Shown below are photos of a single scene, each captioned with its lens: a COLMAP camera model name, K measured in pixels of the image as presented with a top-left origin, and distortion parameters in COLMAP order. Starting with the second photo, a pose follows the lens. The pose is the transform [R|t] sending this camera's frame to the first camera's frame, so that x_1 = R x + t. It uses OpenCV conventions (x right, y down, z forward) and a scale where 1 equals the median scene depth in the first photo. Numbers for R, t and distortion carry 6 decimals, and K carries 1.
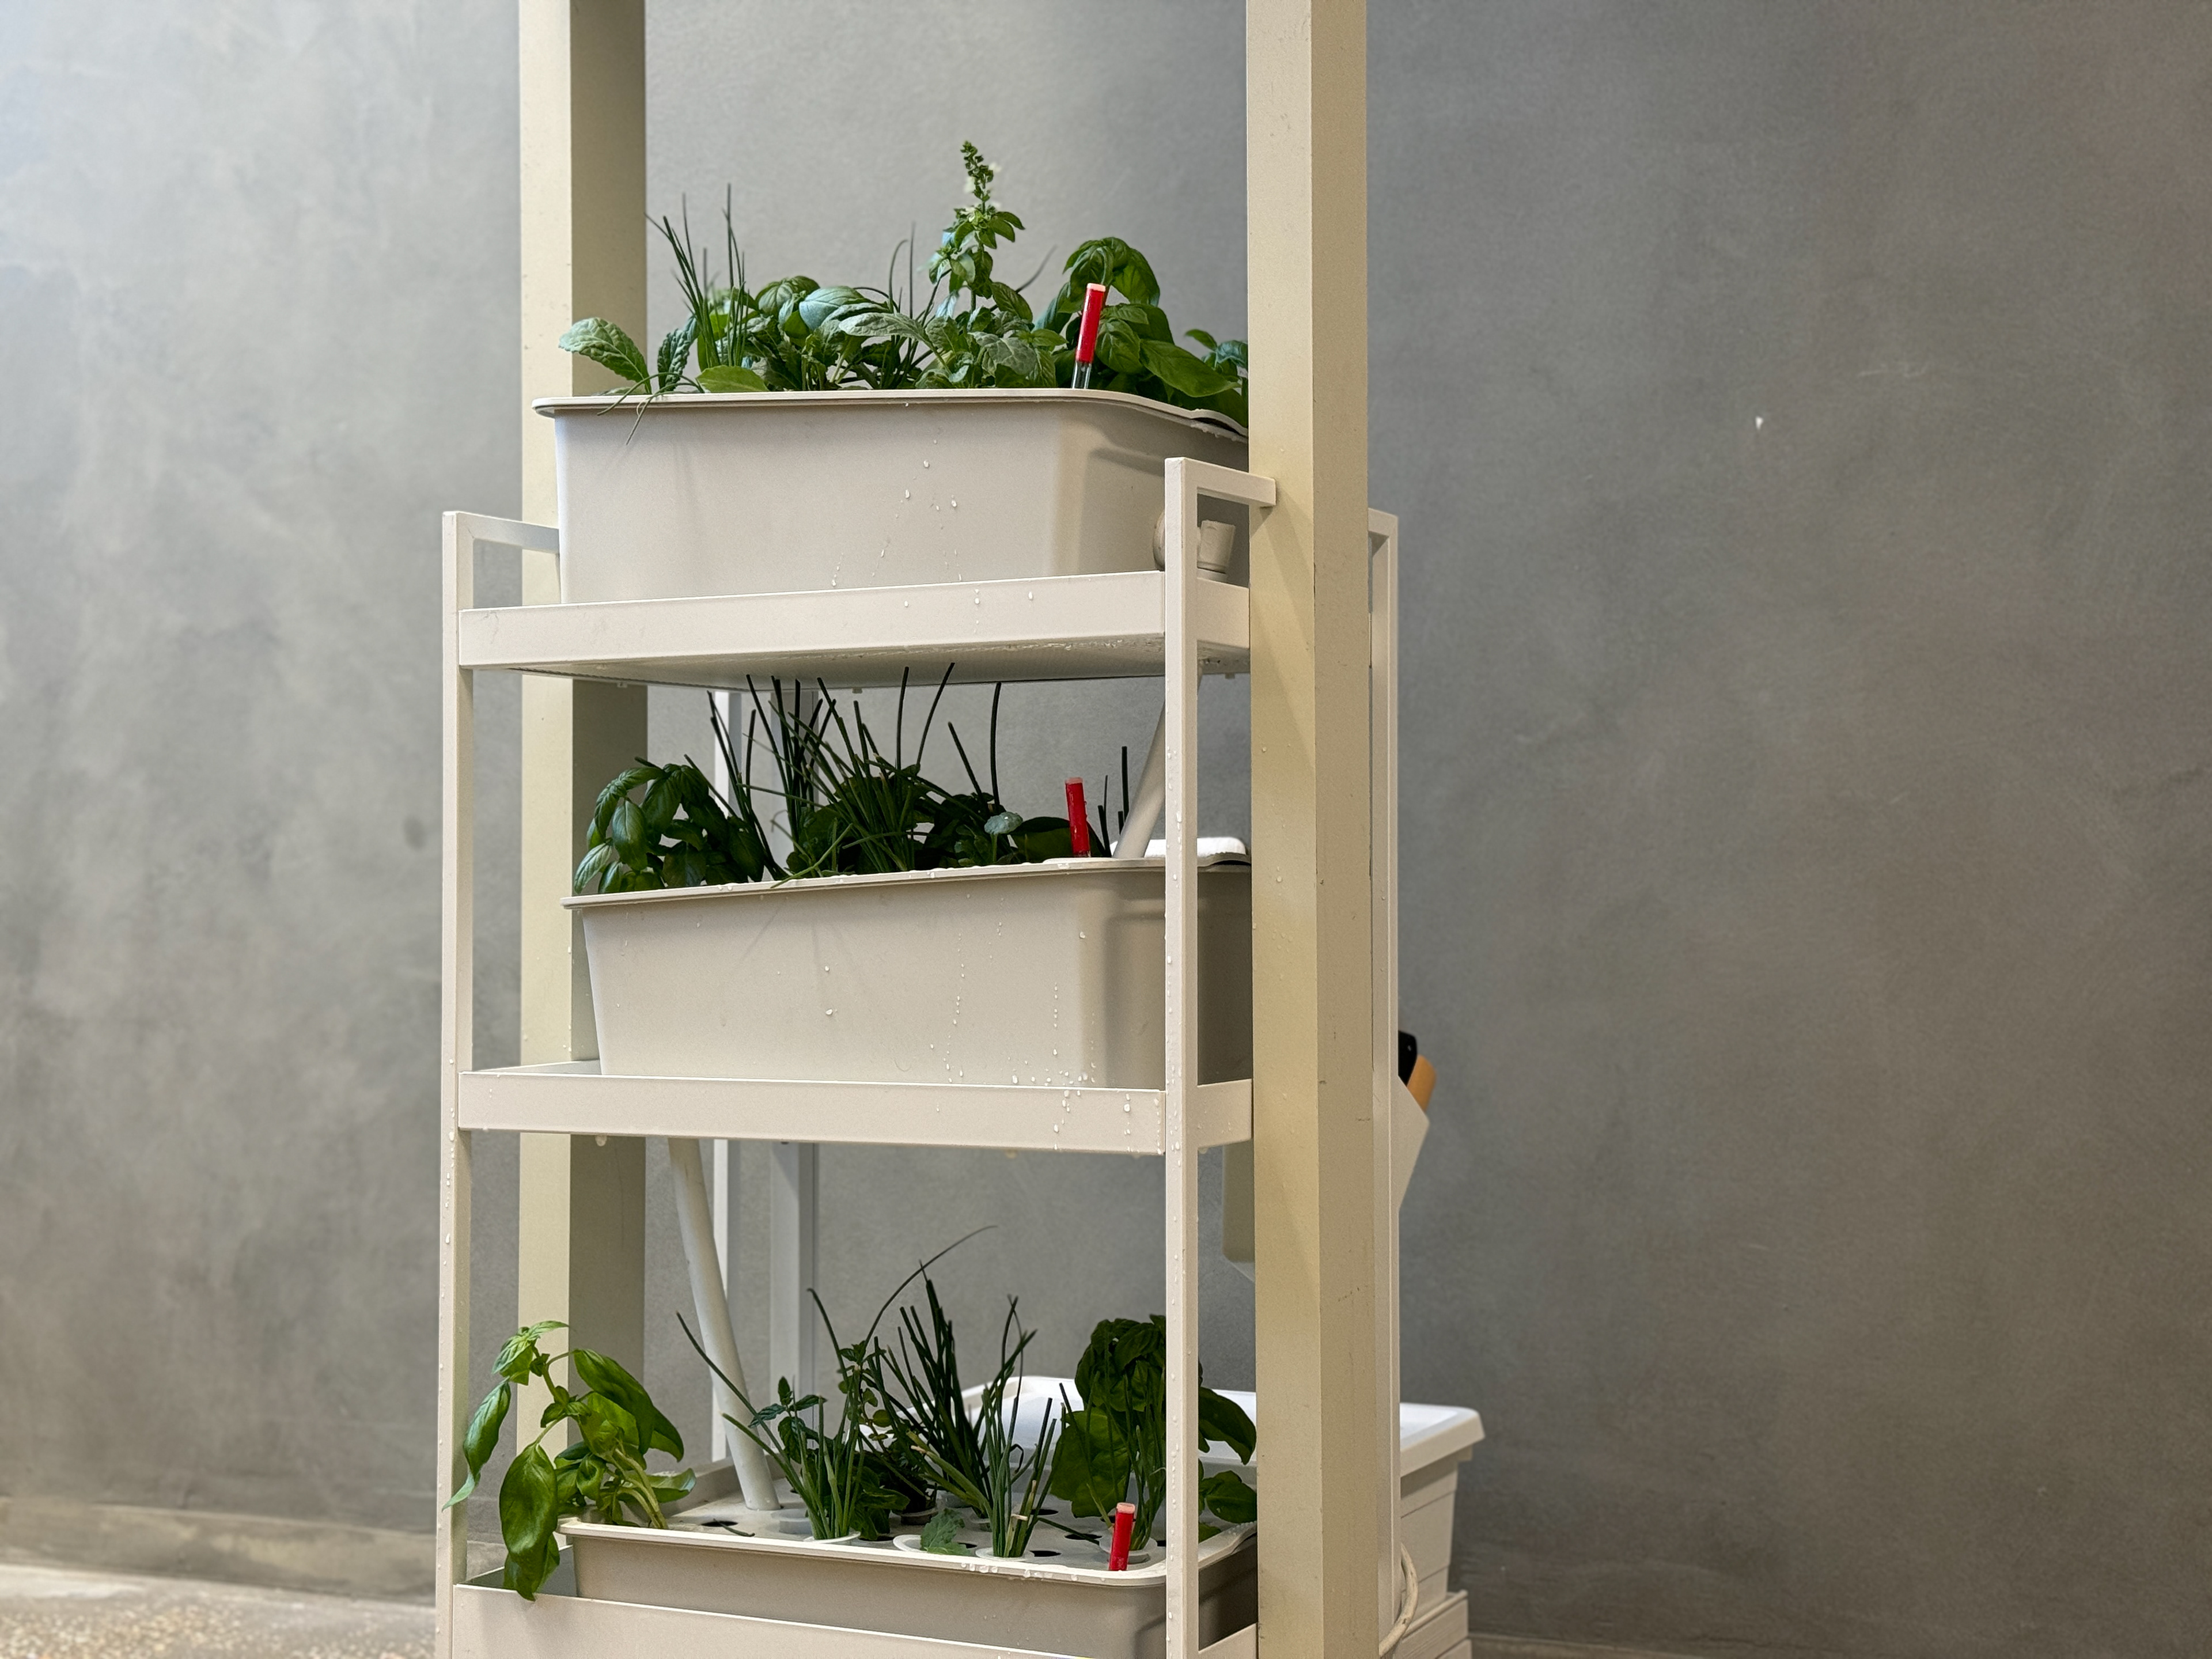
lens RADIAL K [[3116.4, 0, 1115.6], [0, 3116.4, 866.1], [0, 0, 1]] dist [0.113769, 0.000000]
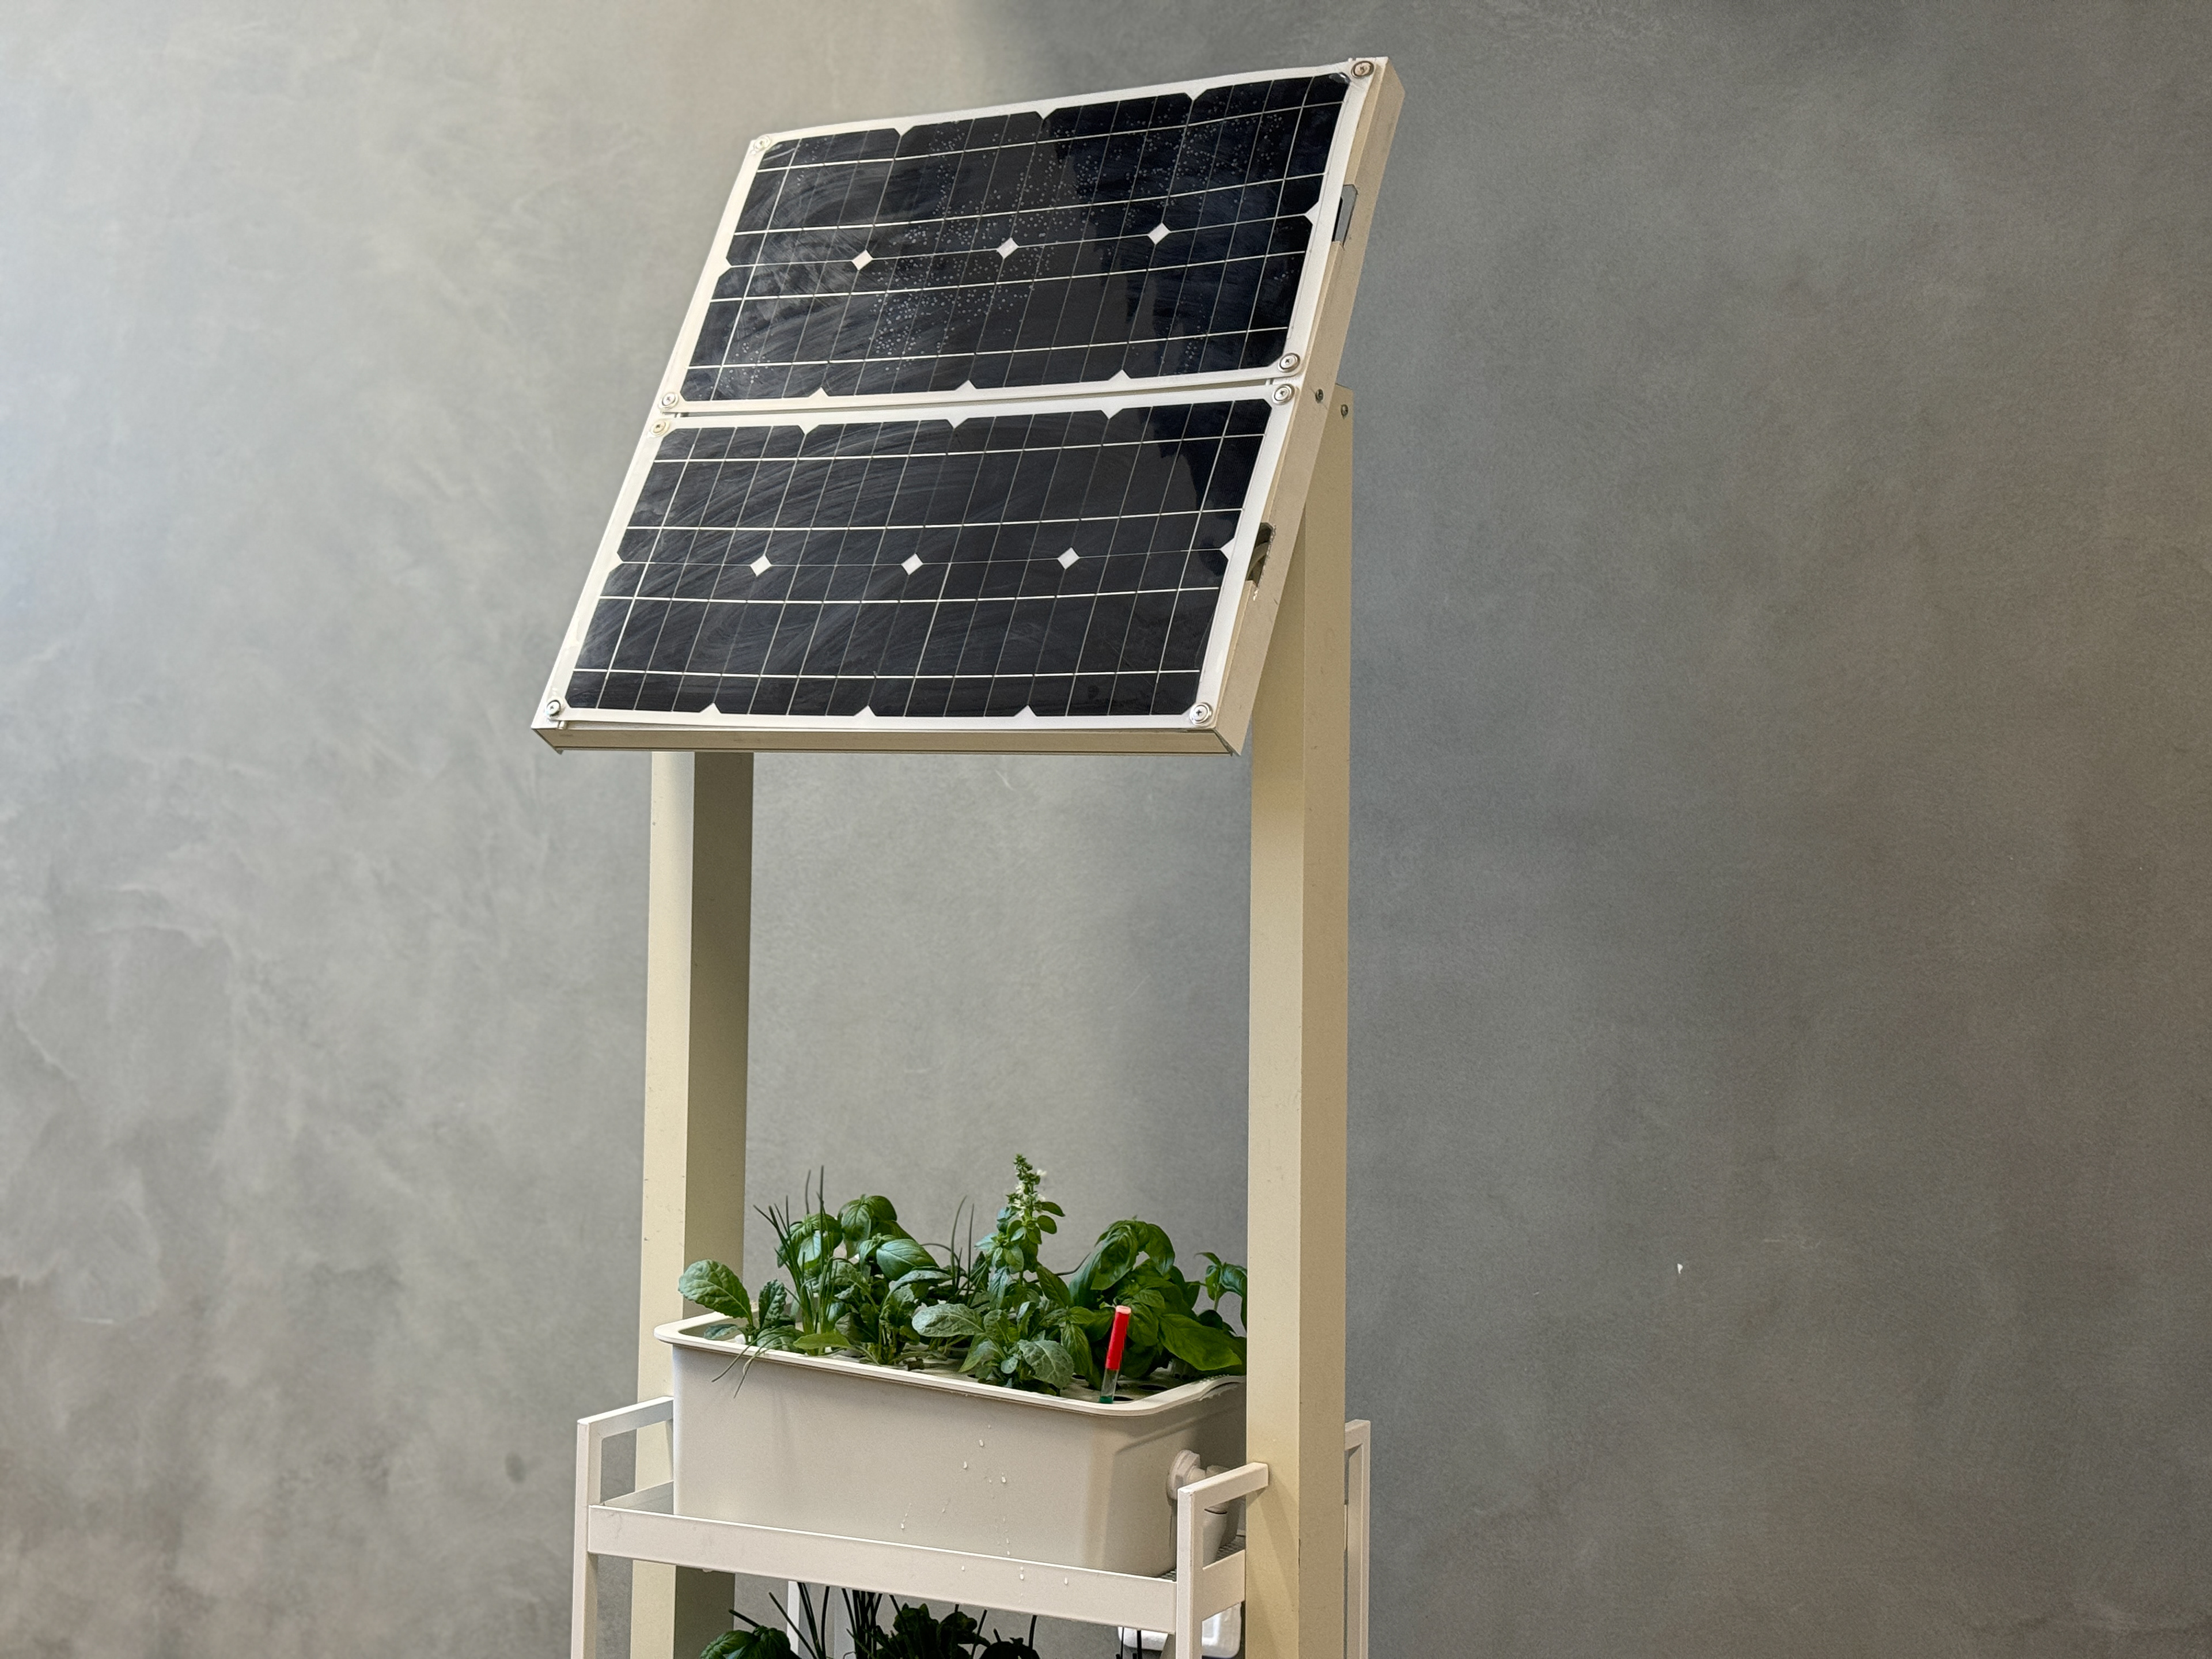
lens RADIAL K [[3116.4, 0, 1087.3], [0, 3116.4, 831.8], [0, 0, 1]] dist [0.113769, 0.000000]
pose [[0.999829, 0.016505, -0.008387, -0.011100], [-0.016504, 0.999864, 0.000181, -0.314992], [0.008389, -0.000042, 0.999965, -0.189138]]
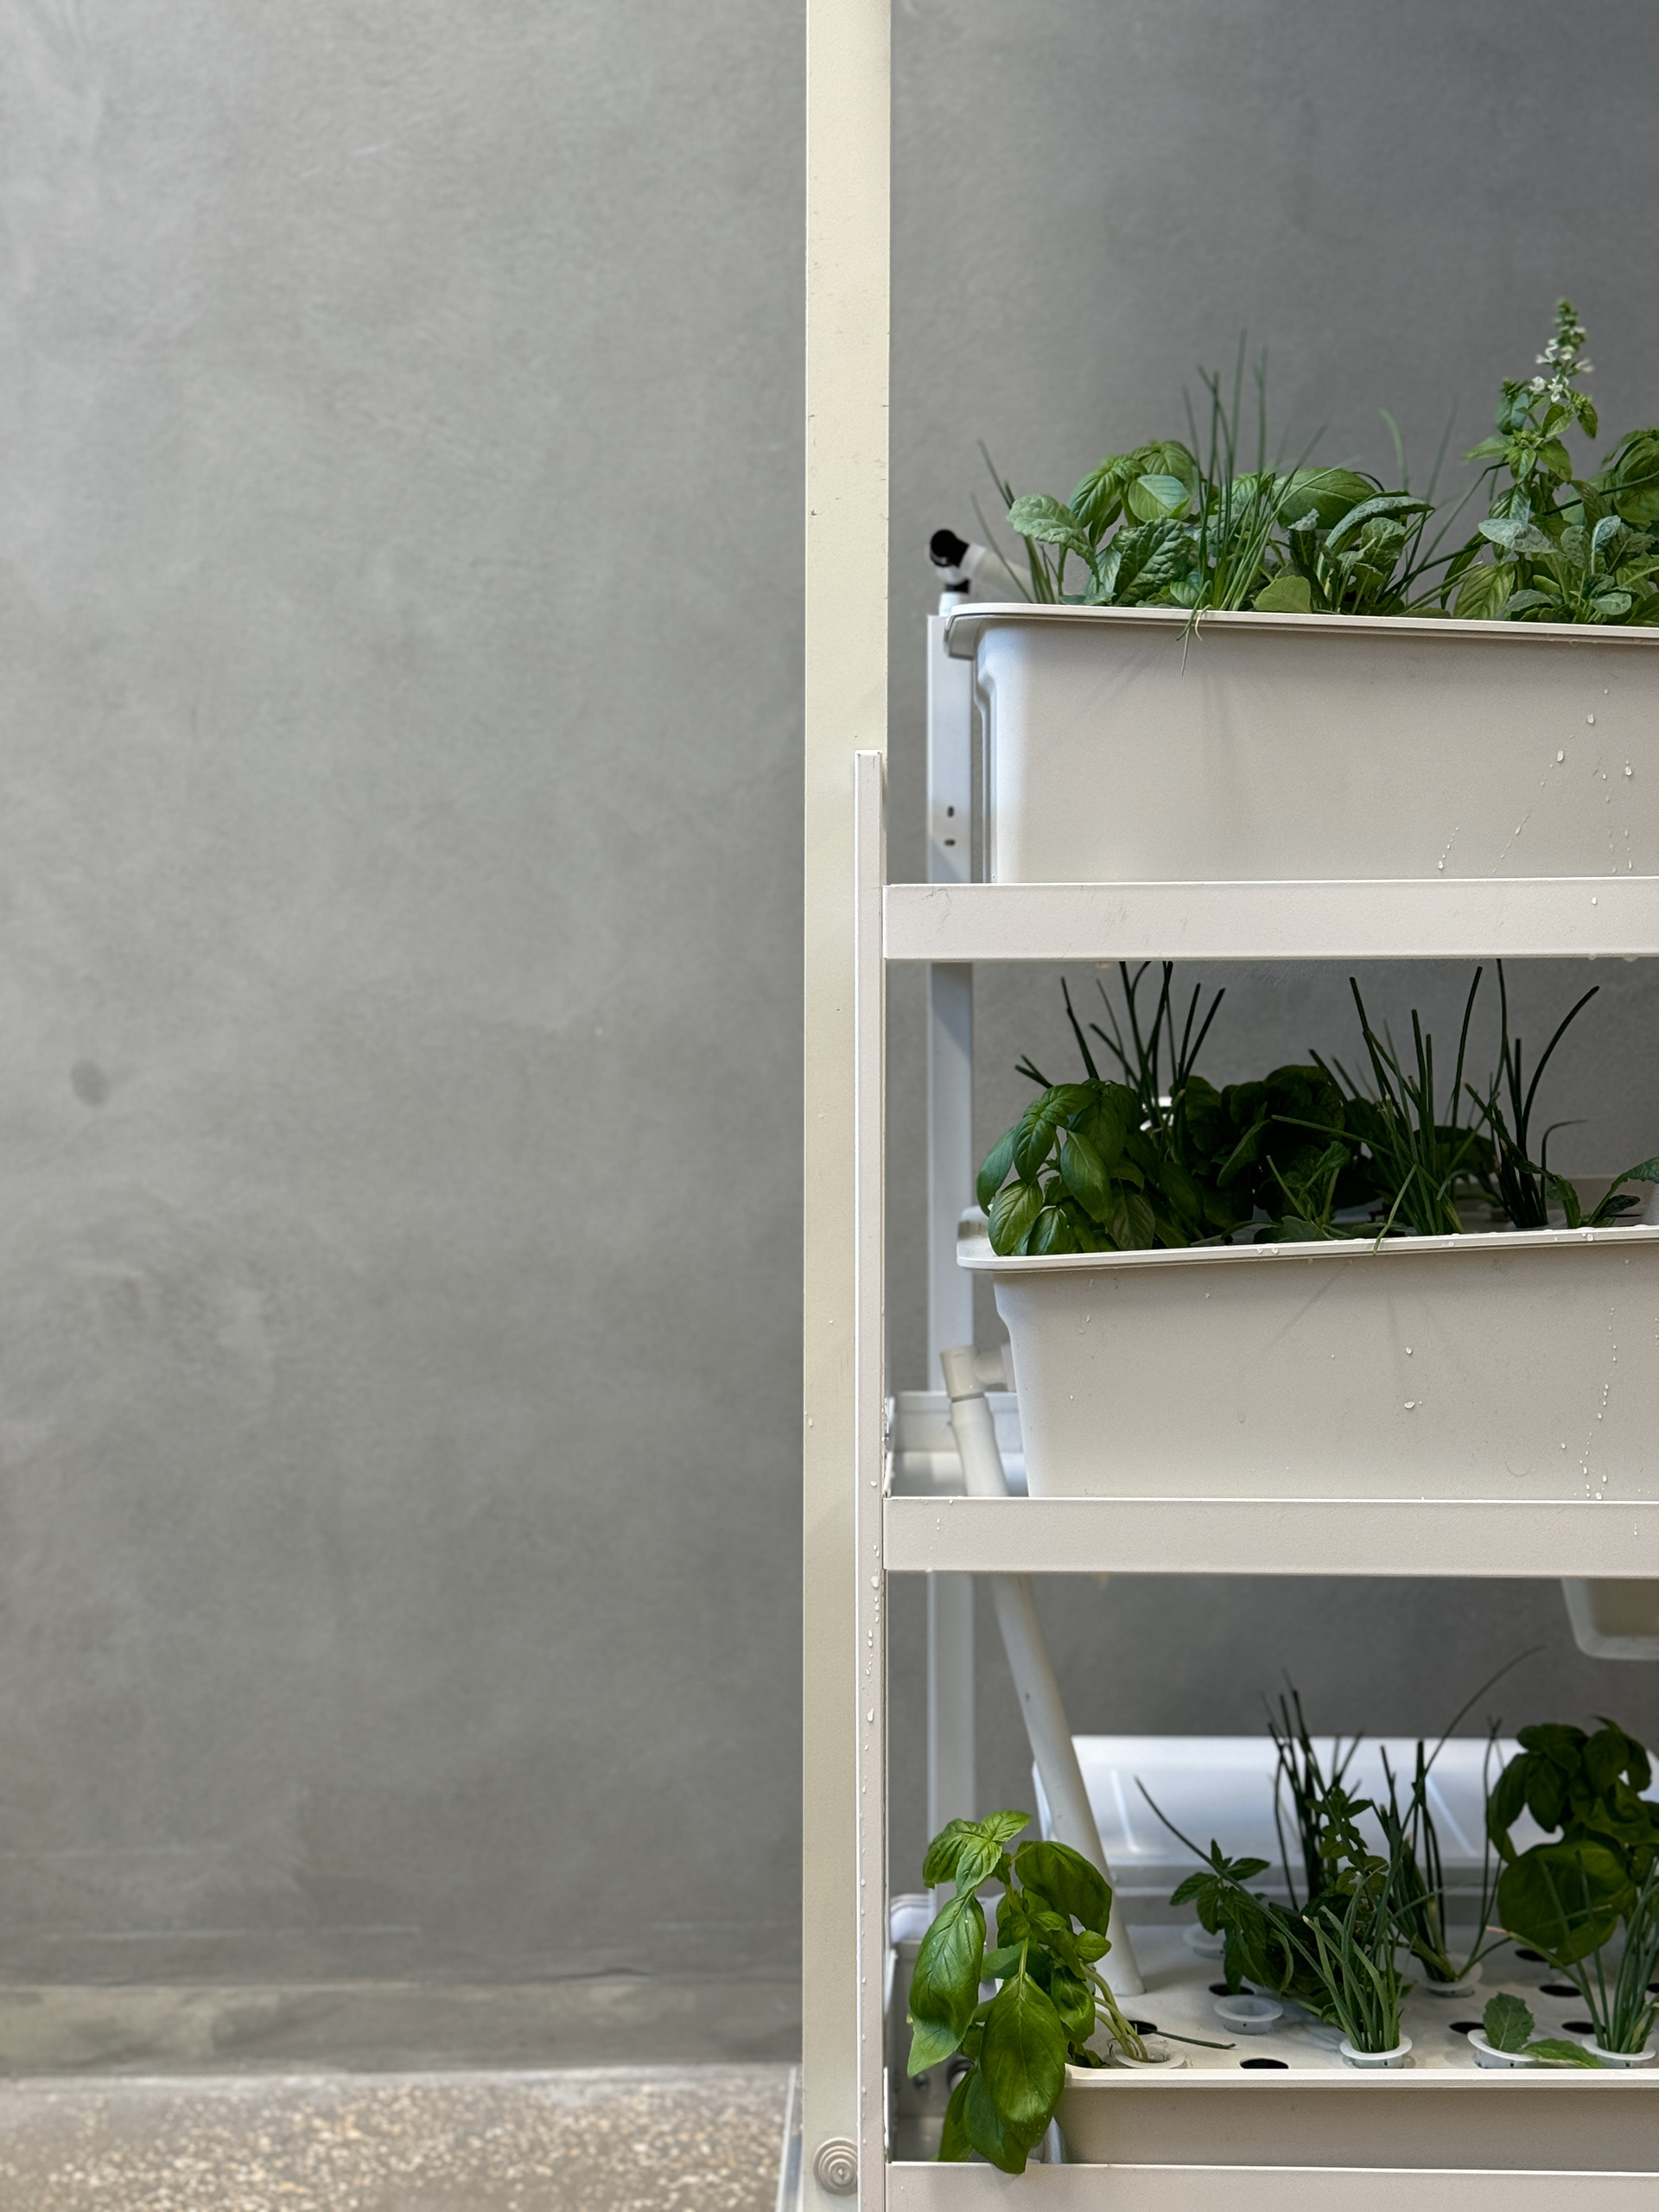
lens RADIAL K [[3116.4, 0, 818.8], [0, 3116.4, 1143.6], [0, 0, 1]] dist [0.113769, 0.000000]
pose [[0.902832, -0.032062, 0.428797, -0.497502], [-0.002677, 0.996778, 0.080168, -0.073062], [-0.429985, -0.073526, 0.899837, 0.306785]]
